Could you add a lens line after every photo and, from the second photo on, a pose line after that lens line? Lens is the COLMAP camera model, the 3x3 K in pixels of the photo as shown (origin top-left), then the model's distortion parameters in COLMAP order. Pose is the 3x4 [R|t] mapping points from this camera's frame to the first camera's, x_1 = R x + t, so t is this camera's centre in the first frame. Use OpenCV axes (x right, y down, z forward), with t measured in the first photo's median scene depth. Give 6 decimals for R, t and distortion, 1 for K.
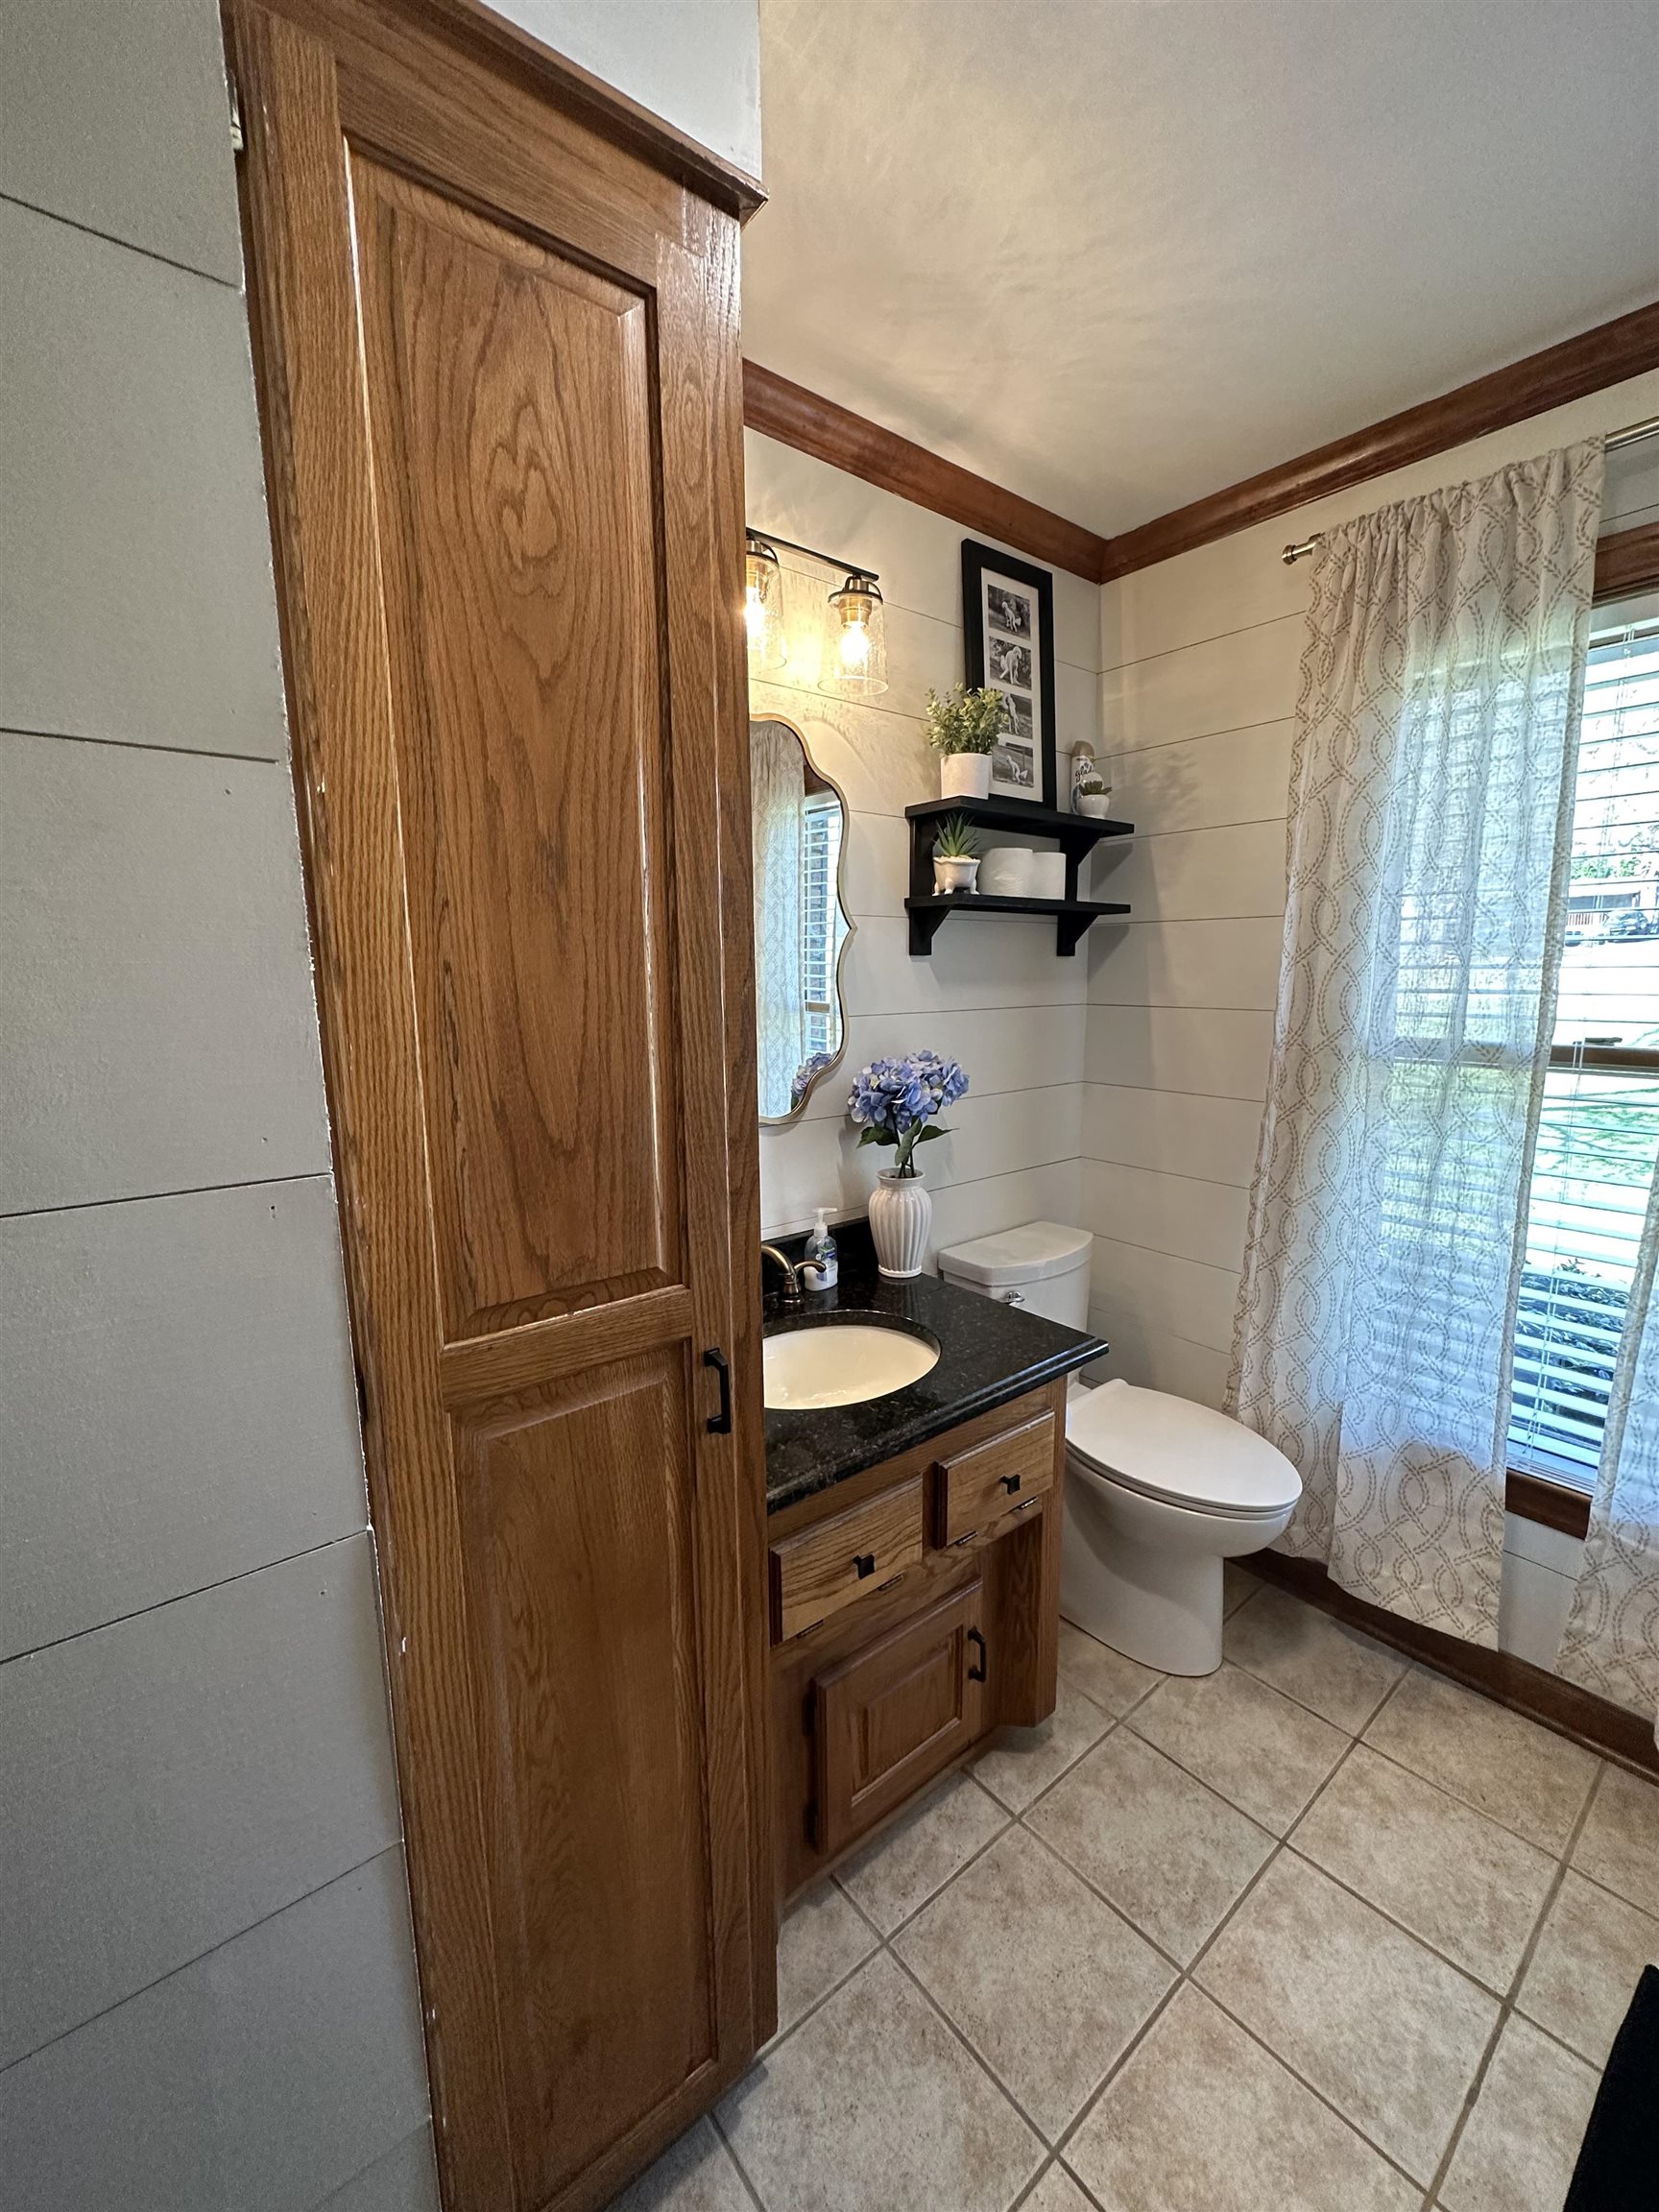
lens RADIAL K [[888.3, 0, 827.1], [0, 888.3, 1104.1], [0, 0, 1]] dist [-0.001454, 0.000708]
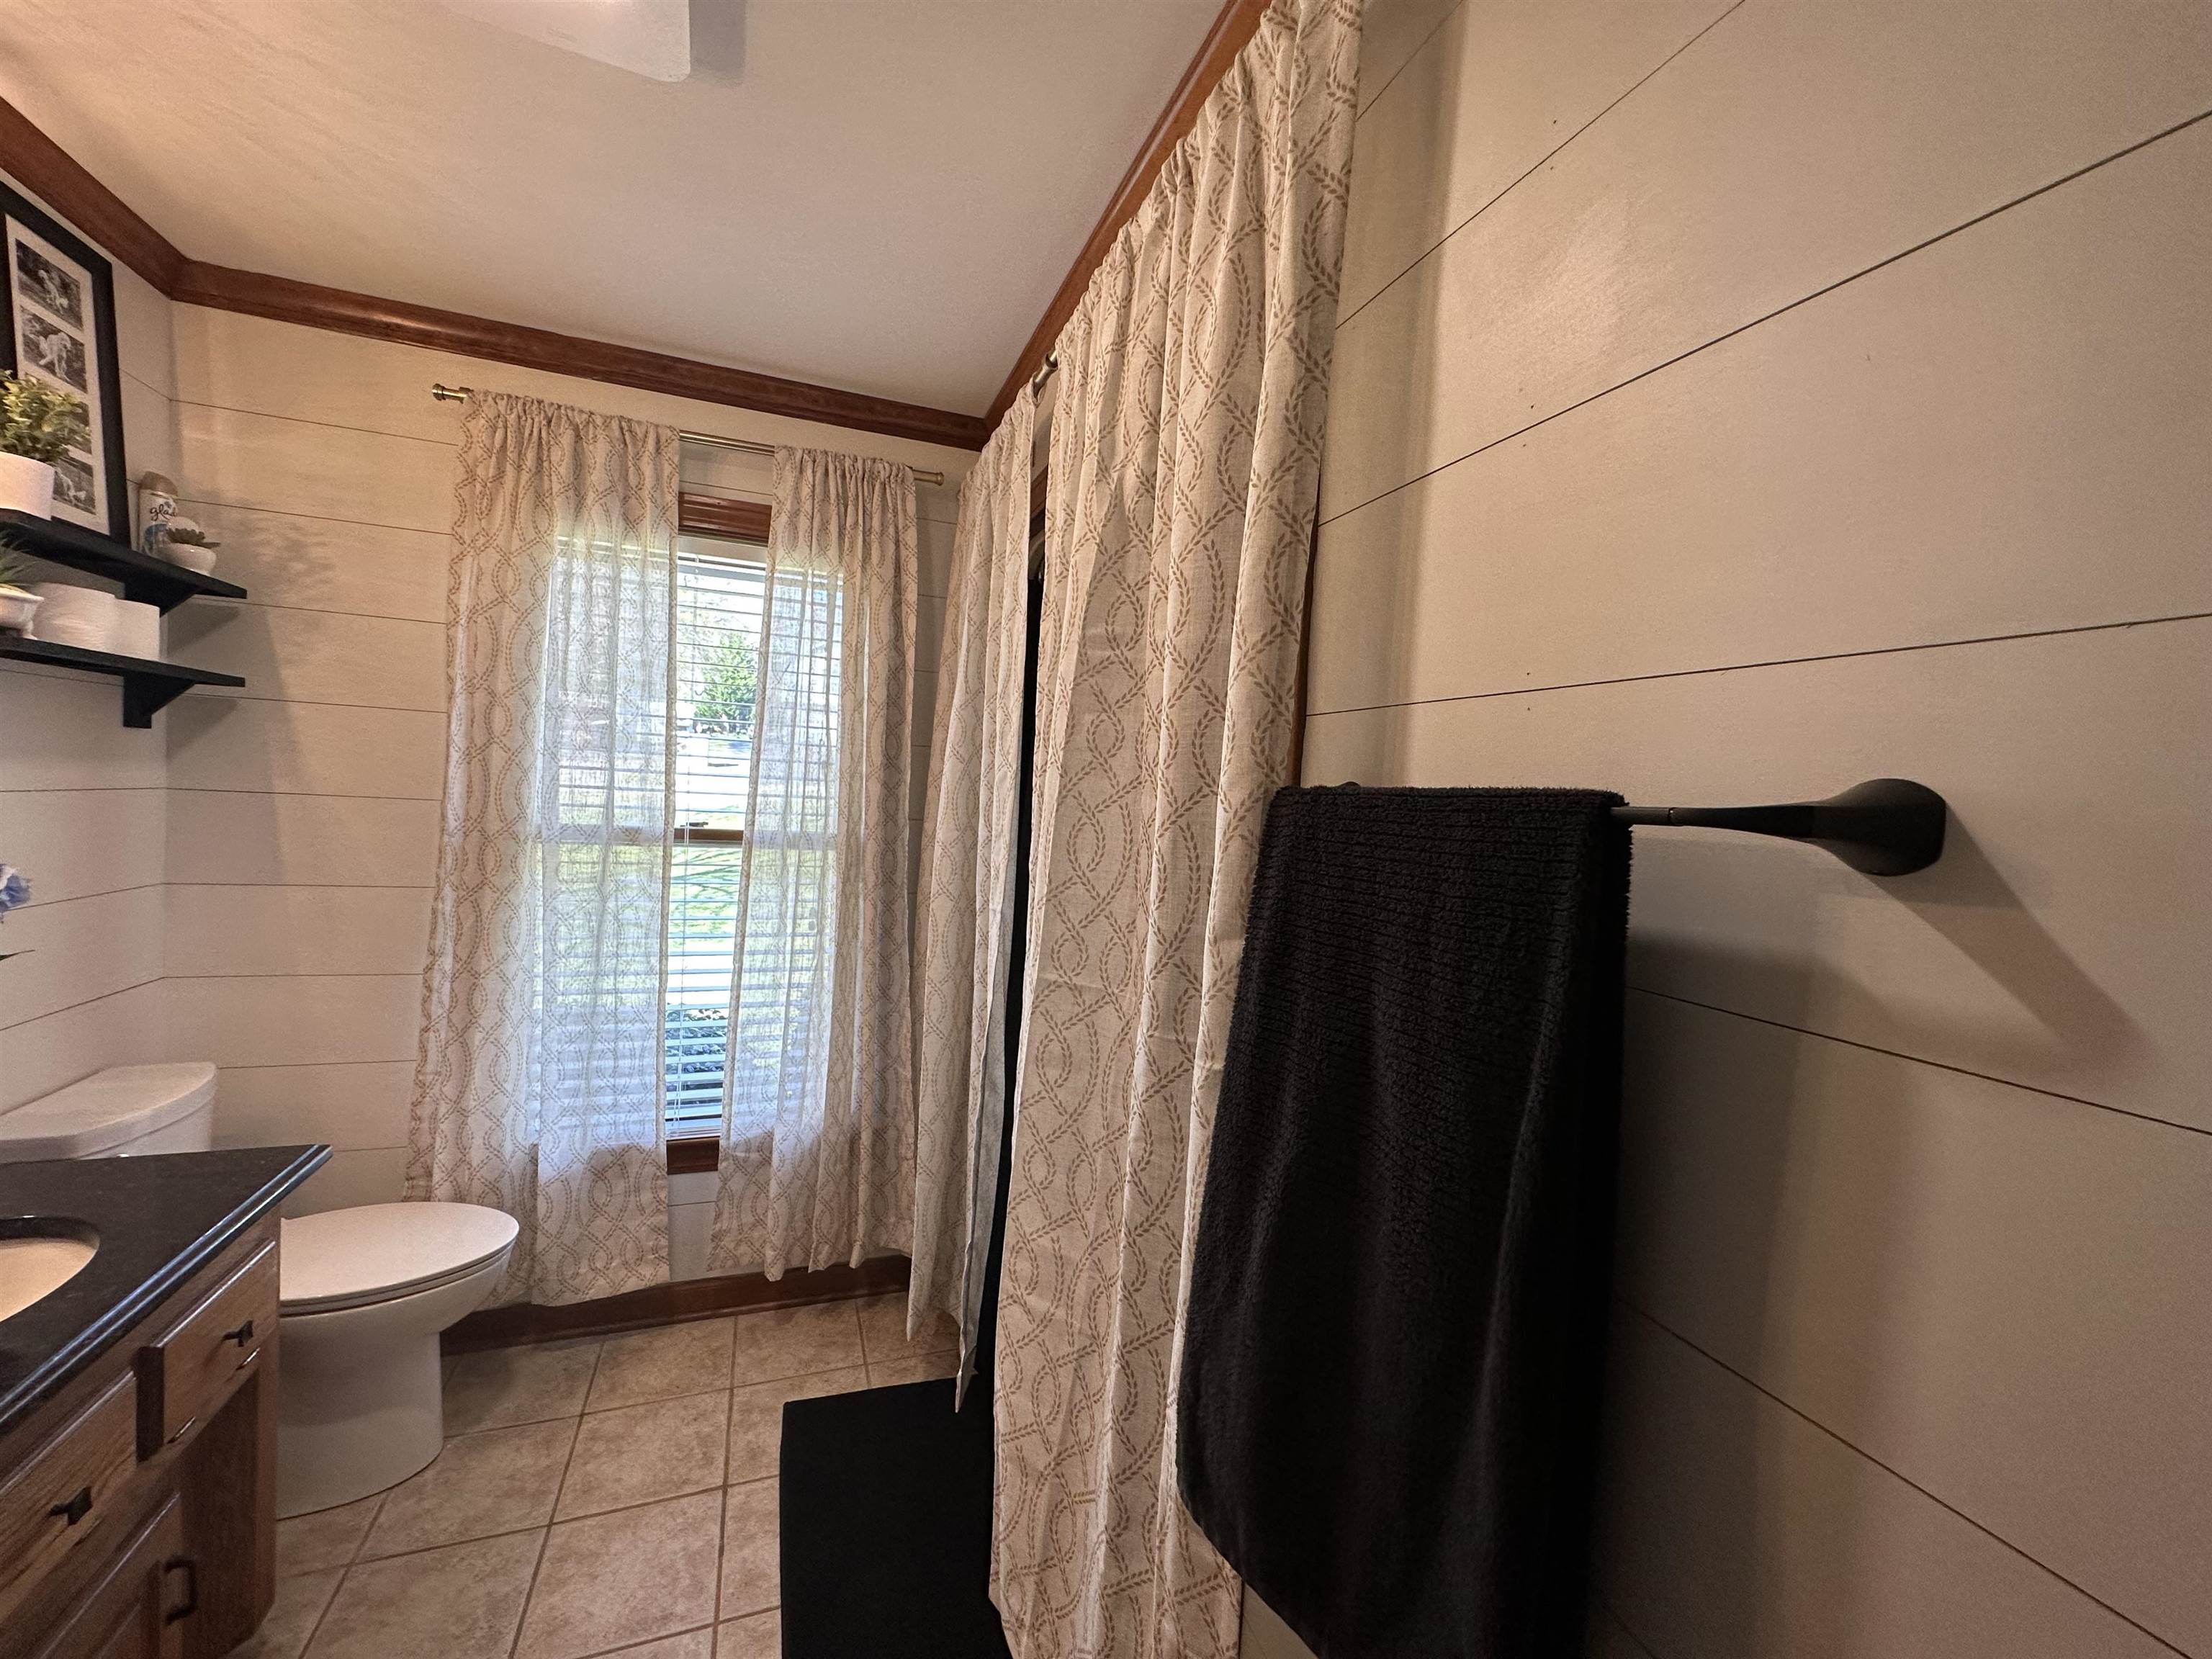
lens RADIAL K [[888.3, 0, 1106.0], [0, 888.3, 829.5], [0, 0, 1]] dist [-0.001454, 0.000708]
pose [[0.317928, -0.011907, 0.948040, -0.277165], [0.084776, 0.996273, -0.015917, 0.015800], [-0.944317, 0.085431, 0.317753, -0.096507]]
